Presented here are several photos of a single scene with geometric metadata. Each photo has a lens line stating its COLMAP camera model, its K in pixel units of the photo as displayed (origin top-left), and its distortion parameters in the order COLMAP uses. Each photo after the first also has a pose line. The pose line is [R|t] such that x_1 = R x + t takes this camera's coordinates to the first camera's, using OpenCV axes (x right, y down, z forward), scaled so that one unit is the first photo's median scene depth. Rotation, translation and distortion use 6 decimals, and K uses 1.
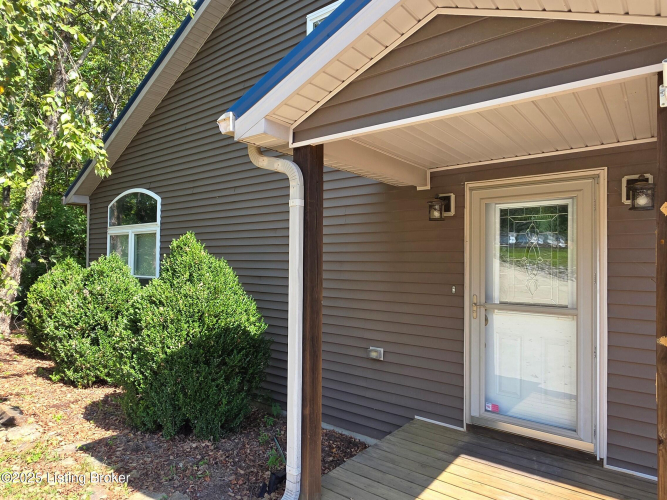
lens RADIAL K [[421.6, 0, 334.3], [0, 421.6, 250.3], [0, 0, 1]] dist [0.004139, -0.000472]
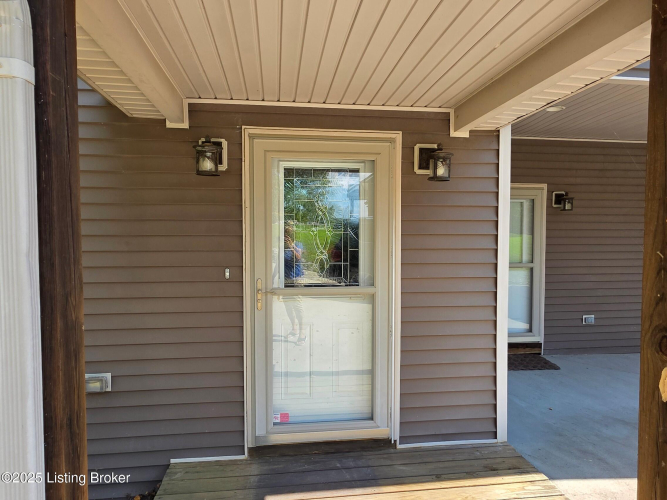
lens RADIAL K [[421.6, 0, 329.4], [0, 421.6, 254.5], [0, 0, 1]] dist [0.004139, -0.000472]
pose [[0.703486, -0.035628, 0.709816, -0.112385], [-0.012843, 0.997942, 0.062818, 0.013169], [-0.710593, -0.053308, 0.701581, 0.384244]]
